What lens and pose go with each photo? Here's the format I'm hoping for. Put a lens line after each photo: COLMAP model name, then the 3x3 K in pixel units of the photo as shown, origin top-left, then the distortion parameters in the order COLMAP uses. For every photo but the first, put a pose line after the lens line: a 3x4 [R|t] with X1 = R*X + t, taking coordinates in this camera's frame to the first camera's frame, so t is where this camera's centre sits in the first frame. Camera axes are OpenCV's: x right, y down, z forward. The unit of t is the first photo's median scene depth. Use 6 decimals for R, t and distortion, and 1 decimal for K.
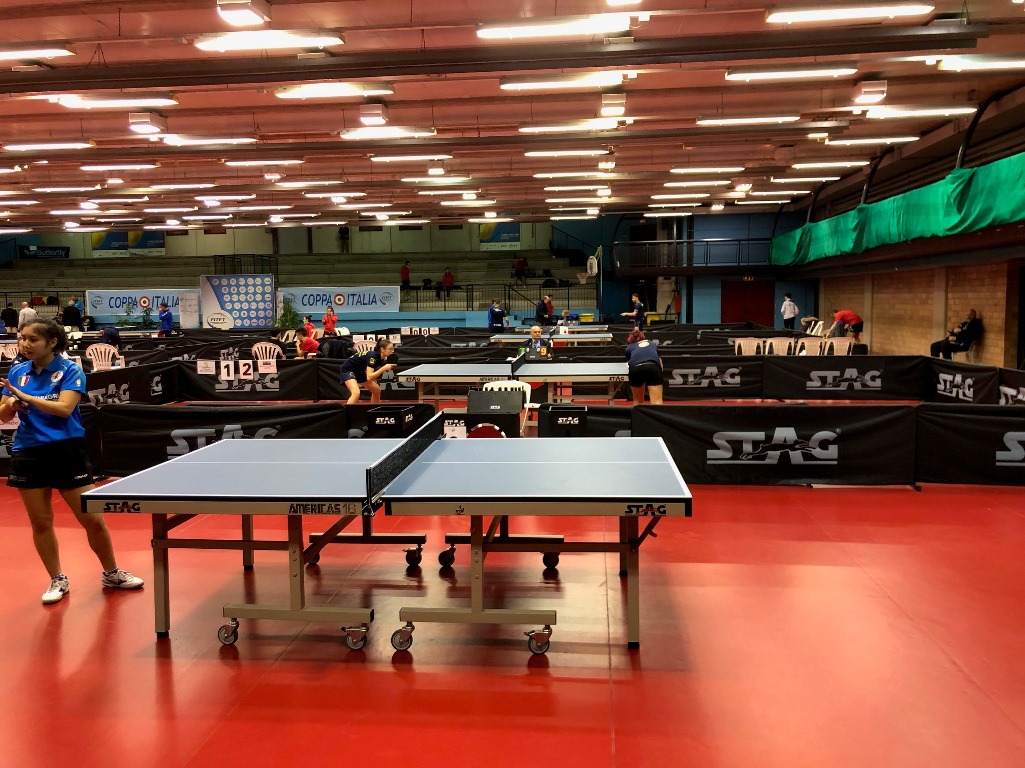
lens RADIAL K [[830.7, 0, 507.8], [0, 830.7, 381.9], [0, 0, 1]] dist [0.027220, -0.028778]
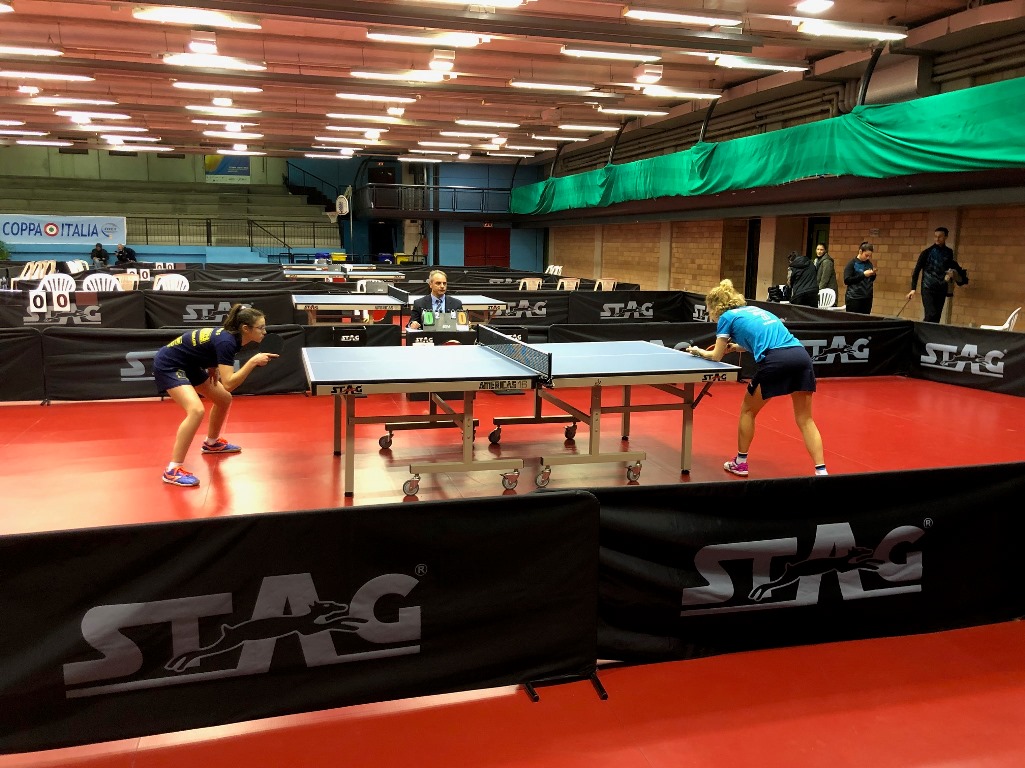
lens RADIAL K [[830.7, 0, 503.8], [0, 830.7, 387.4], [0, 0, 1]] dist [0.027220, -0.028778]
pose [[0.932698, -0.031766, 0.359257, -0.116633], [0.005038, 0.997164, 0.075091, 0.008760], [-0.360623, -0.068227, 0.930213, -0.044703]]
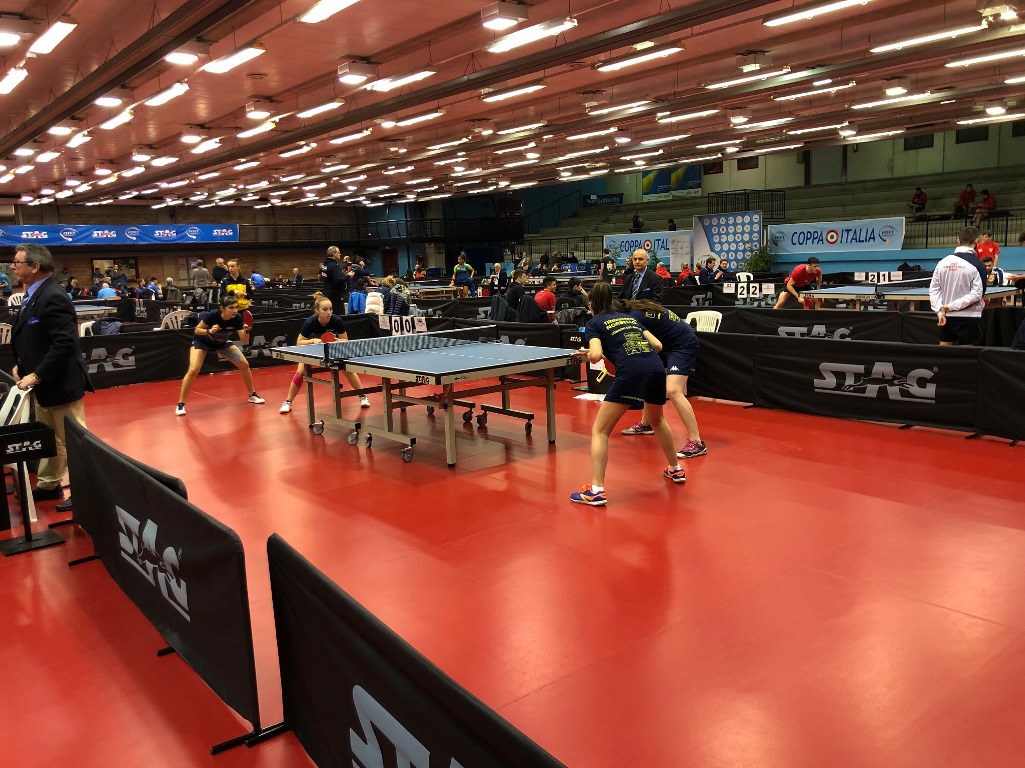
lens RADIAL K [[830.7, 0, 511.5], [0, 830.7, 382.2], [0, 0, 1]] dist [0.027220, -0.028778]
pose [[0.707102, 0.094452, -0.700775, 0.263188], [-0.040423, 0.994818, 0.093295, -0.027208], [0.705956, -0.037641, 0.707255, 0.251124]]
